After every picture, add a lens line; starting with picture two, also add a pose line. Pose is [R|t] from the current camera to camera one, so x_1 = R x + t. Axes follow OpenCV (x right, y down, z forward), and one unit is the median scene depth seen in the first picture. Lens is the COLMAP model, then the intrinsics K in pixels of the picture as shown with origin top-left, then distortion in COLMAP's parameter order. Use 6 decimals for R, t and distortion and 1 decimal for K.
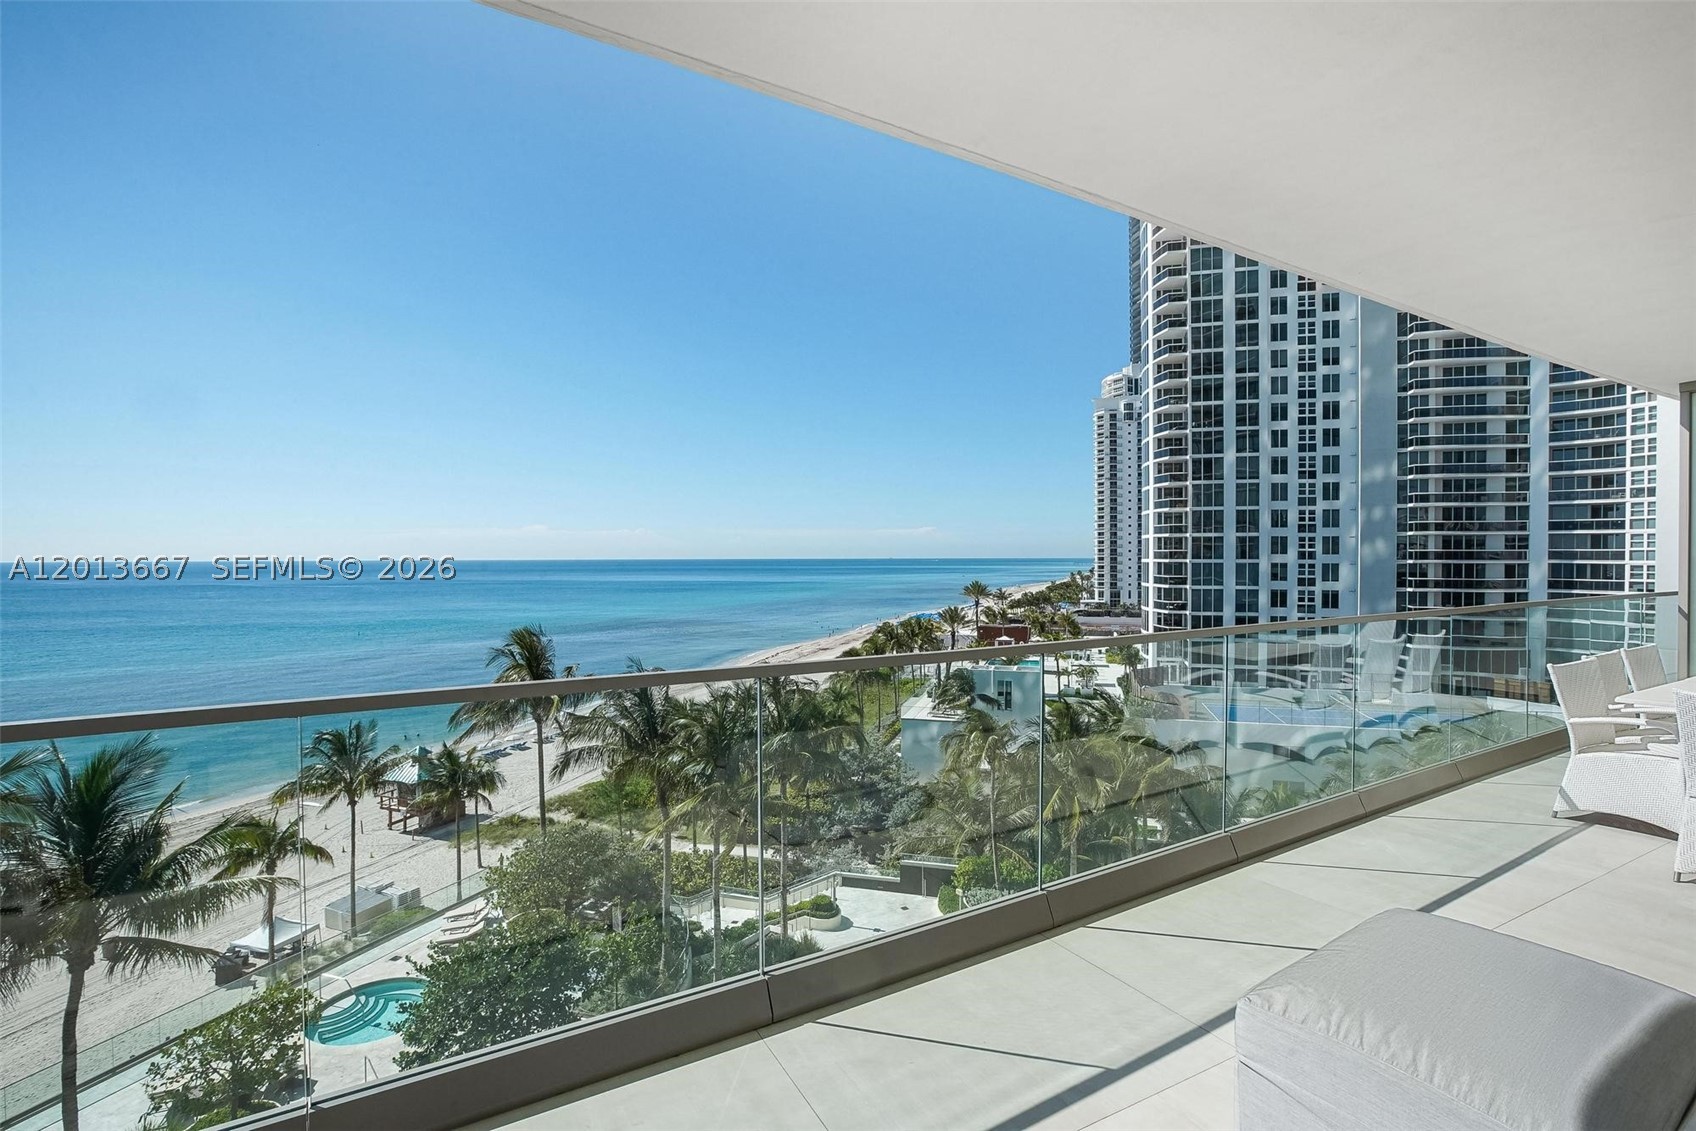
lens RADIAL K [[791.7, 0, 815.6], [0, 791.7, 560.6], [0, 0, 1]] dist [-0.010218, 0.002236]
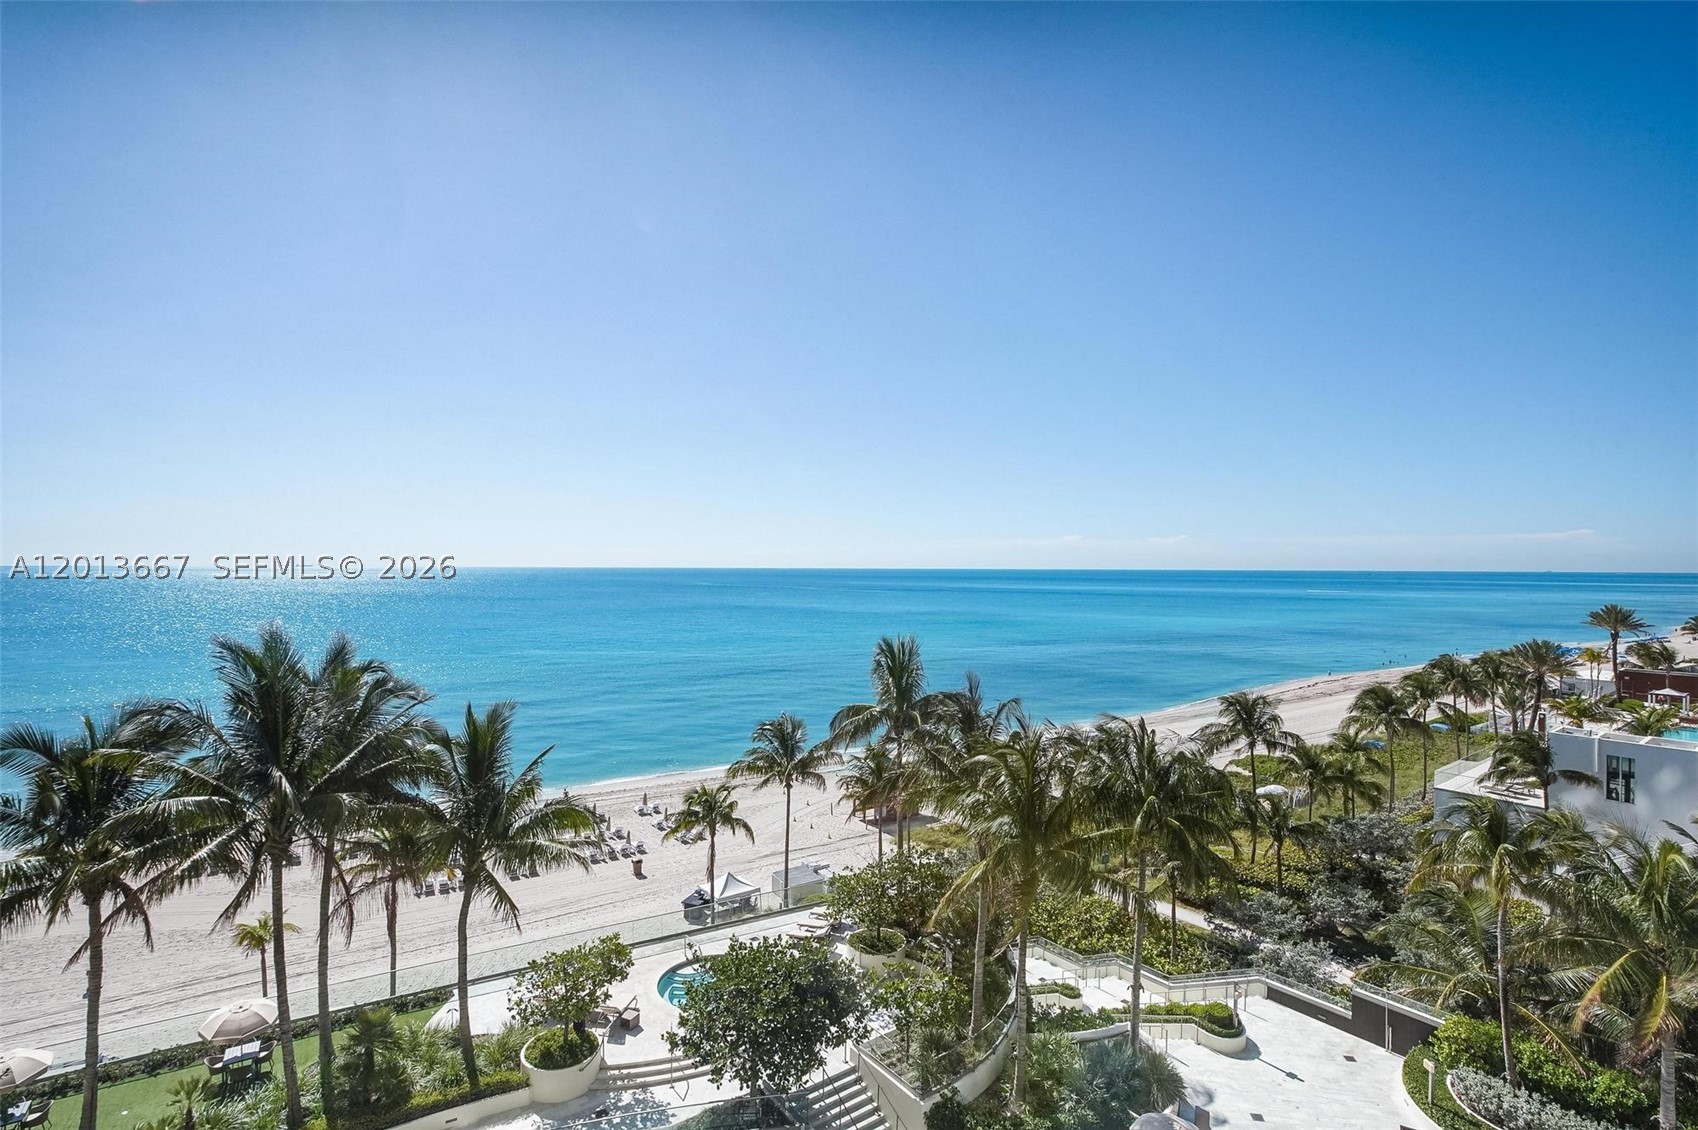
lens RADIAL K [[792.6, 0, 862.5], [0, 792.6, 563.4], [0, 0, 1]] dist [-0.010218, 0.002236]
pose [[0.818200, 0.000708, -0.574934, 0.137358], [-0.006226, 0.999952, -0.007629, -0.002609], [0.574901, 0.009822, 0.818164, 0.128521]]
